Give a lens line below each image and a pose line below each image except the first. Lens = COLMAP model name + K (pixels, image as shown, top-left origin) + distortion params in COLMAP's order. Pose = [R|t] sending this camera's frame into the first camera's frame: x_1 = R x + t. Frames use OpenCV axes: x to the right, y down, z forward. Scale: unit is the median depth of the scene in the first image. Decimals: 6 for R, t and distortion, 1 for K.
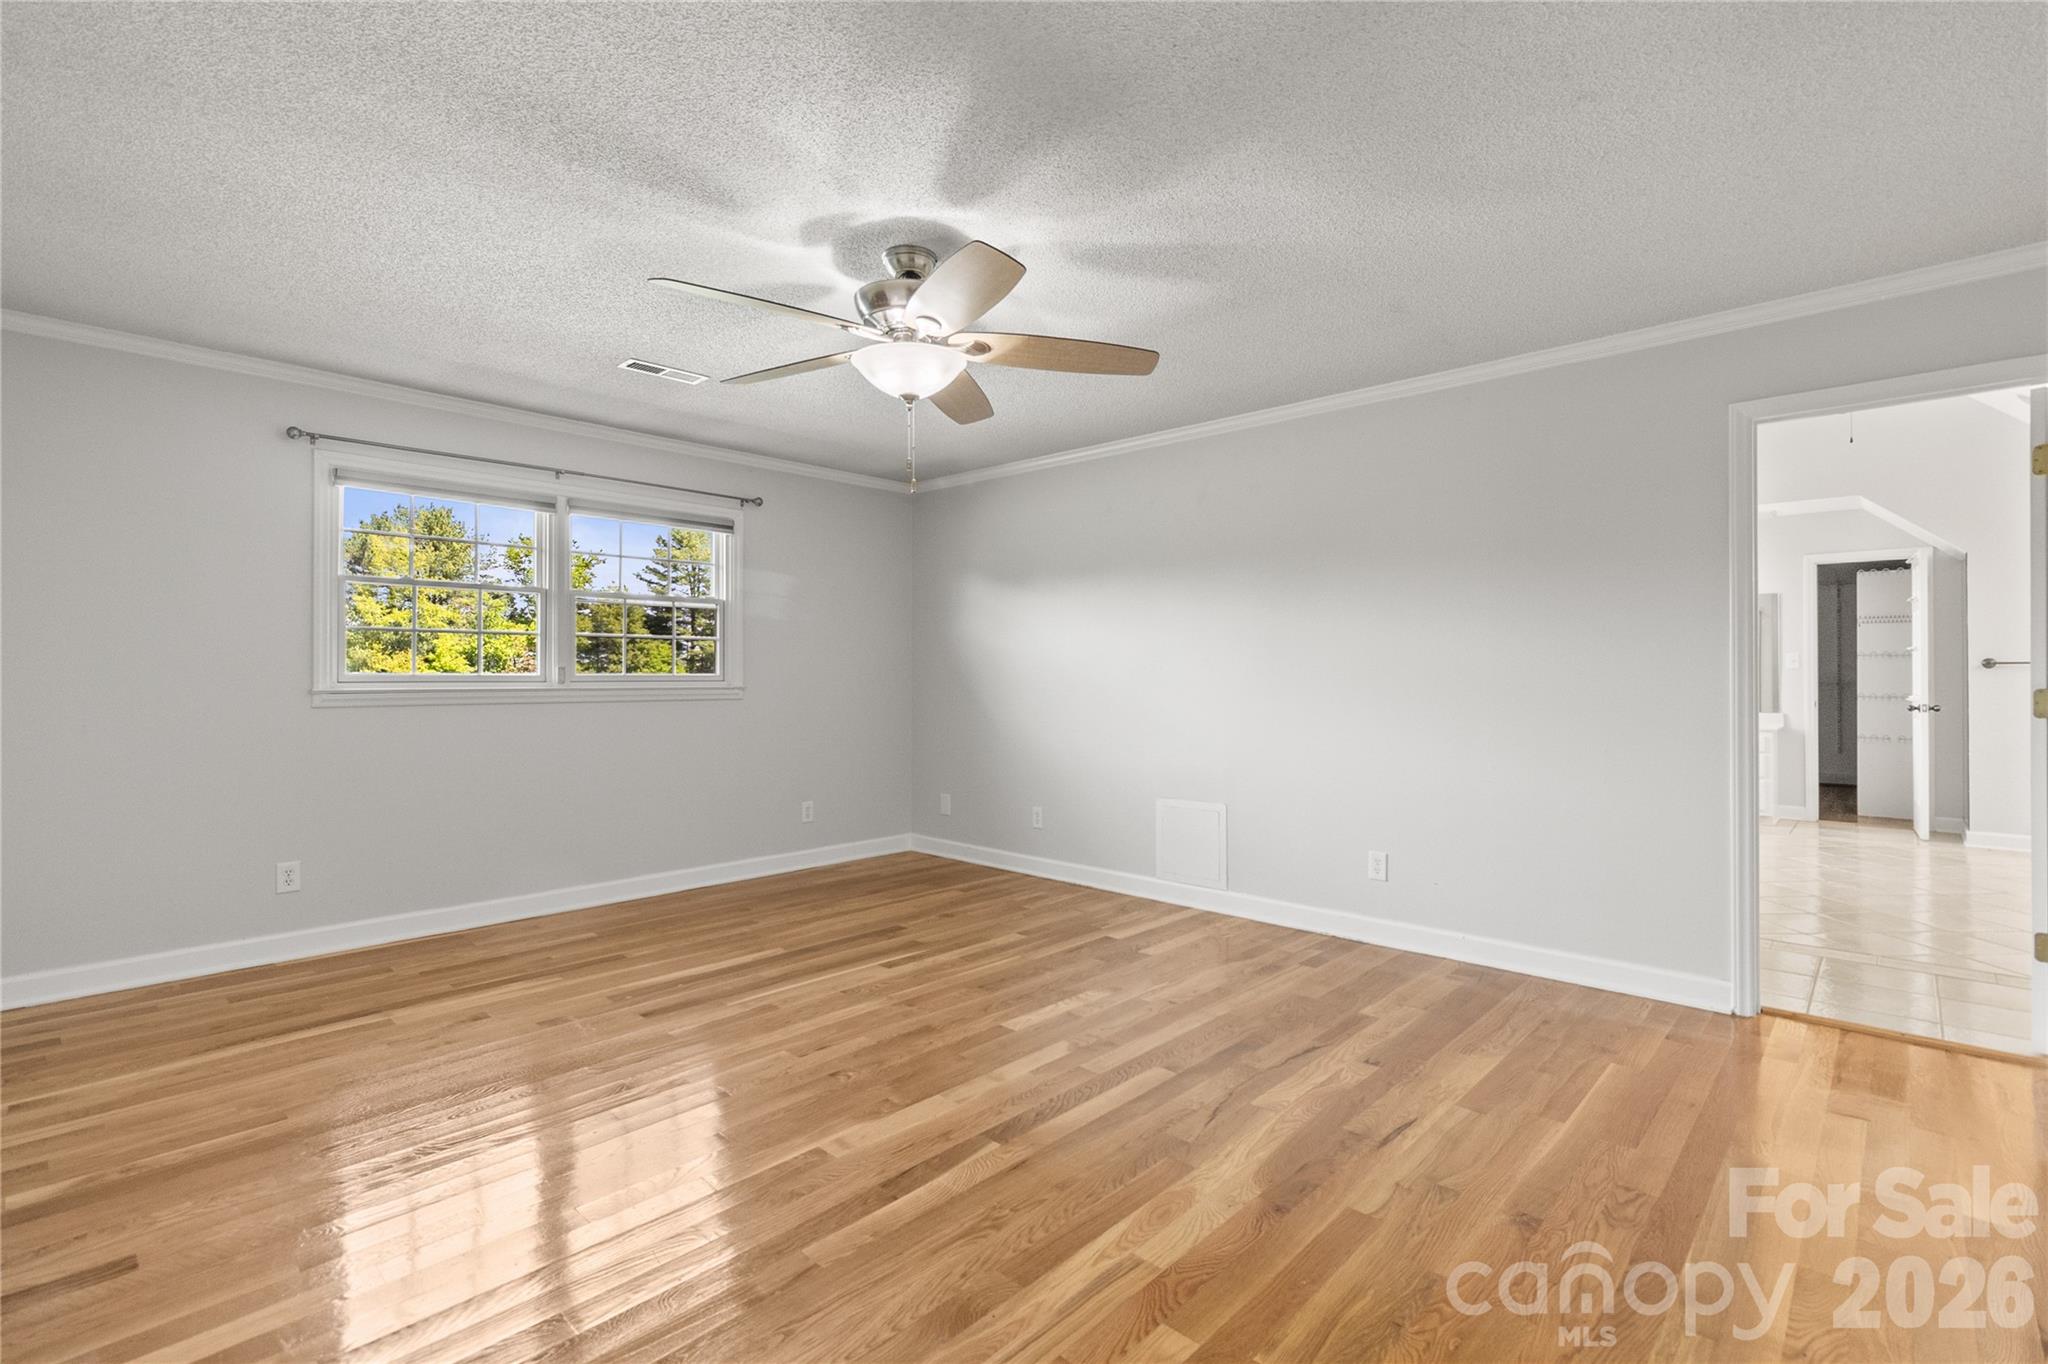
lens RADIAL K [[936.5, 0, 1022.7], [0, 936.5, 667.5], [0, 0, 1]] dist [0.002760, -0.000815]
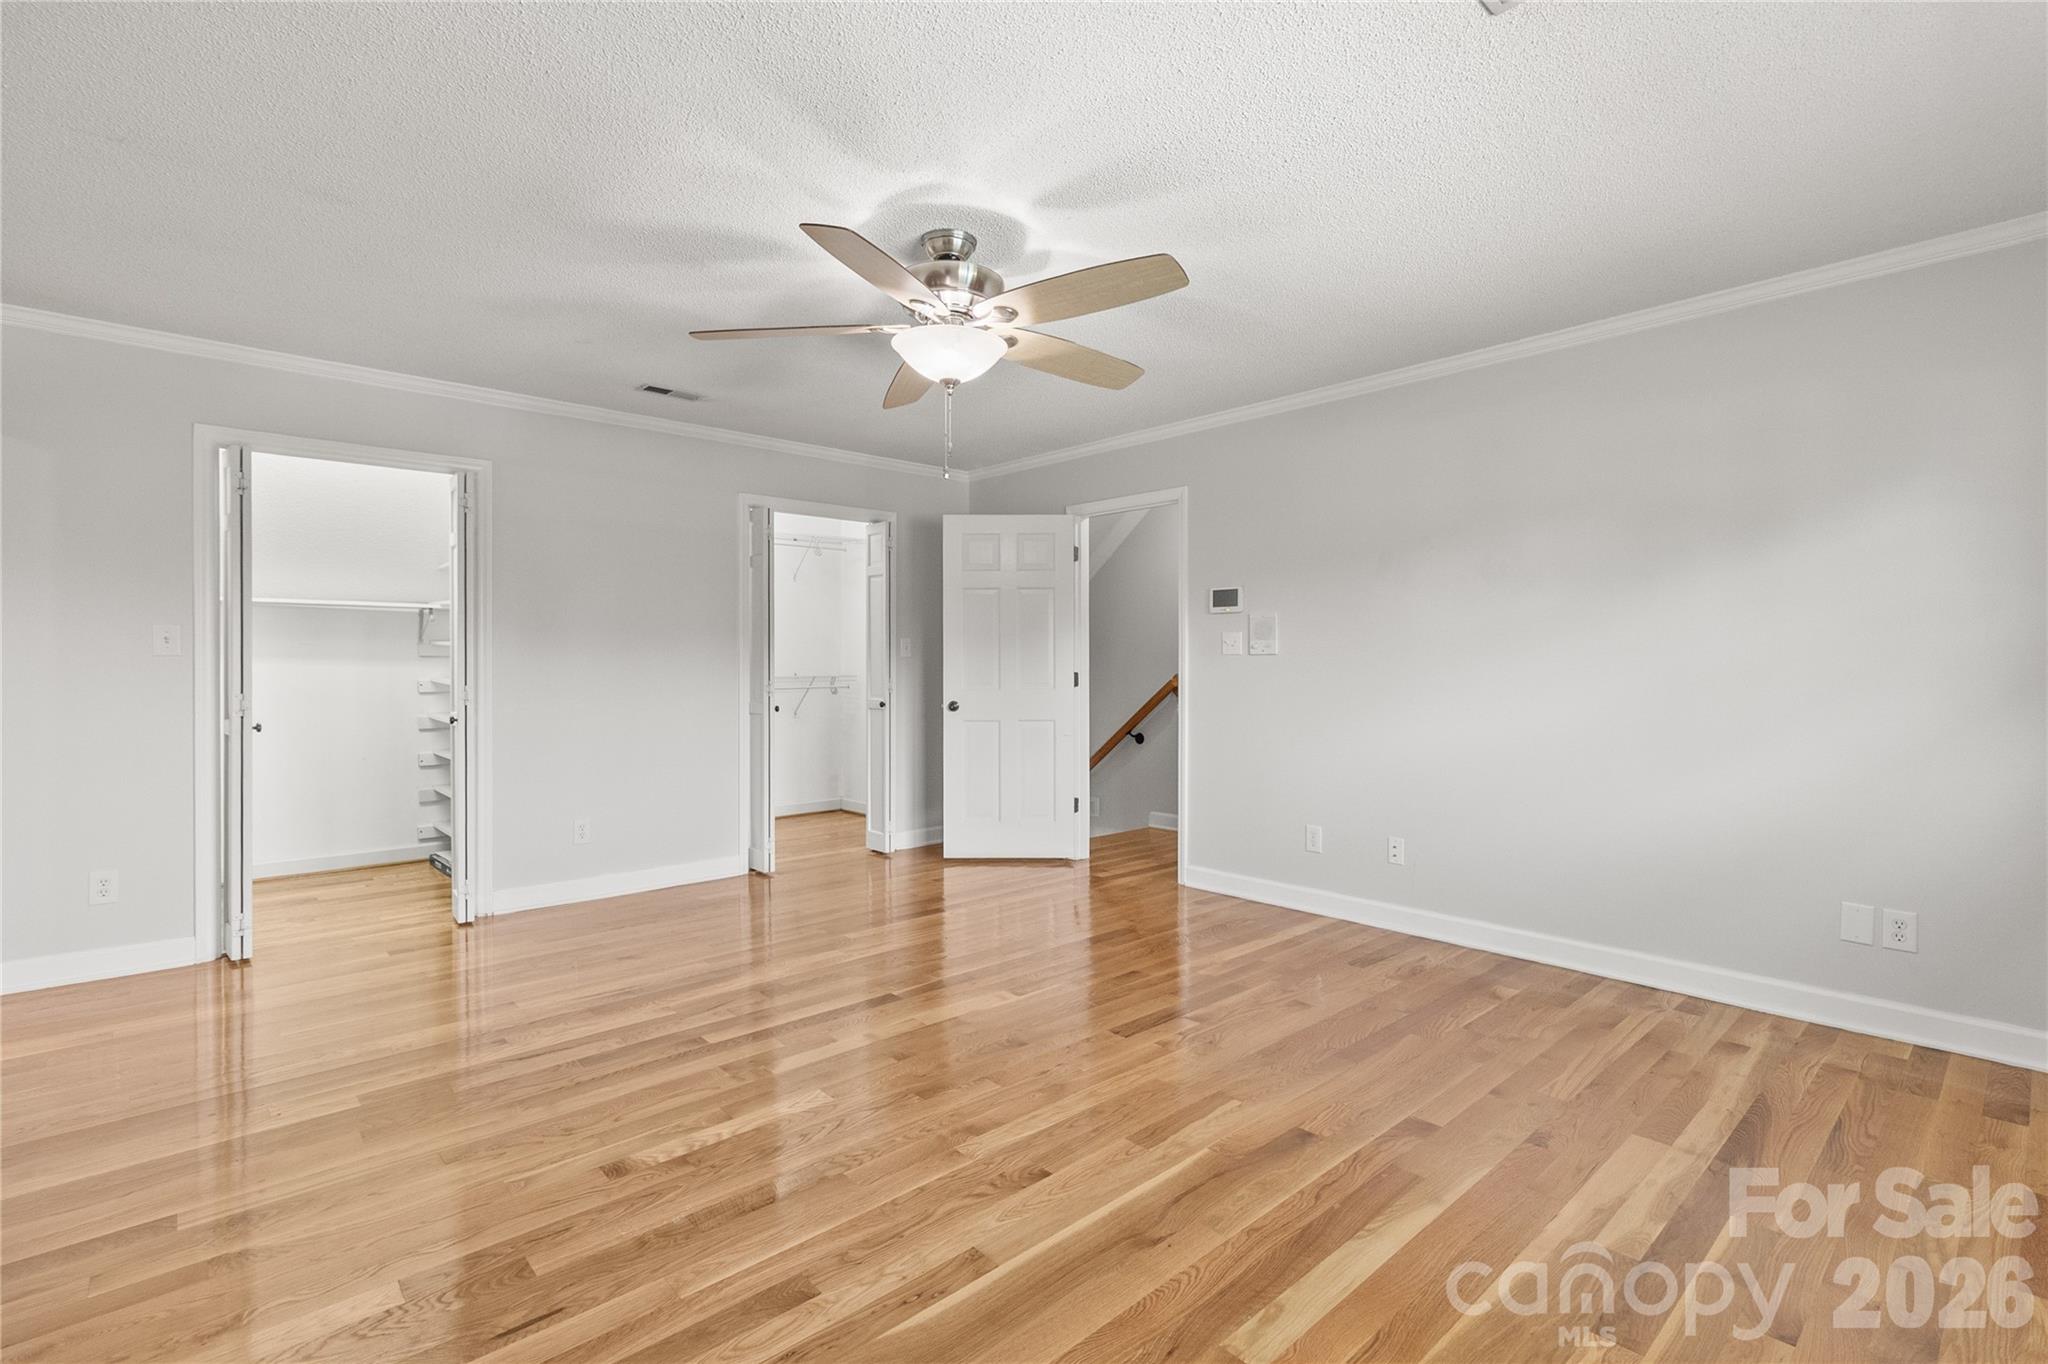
lens RADIAL K [[936.5, 0, 1030.5], [0, 936.5, 673.8], [0, 0, 1]] dist [0.002760, -0.000815]
pose [[-0.997553, 0.002512, 0.069870, -0.271276], [0.002473, 0.999997, -0.000646, 0.018680], [-0.069871, -0.000472, -0.997556, 1.948022]]
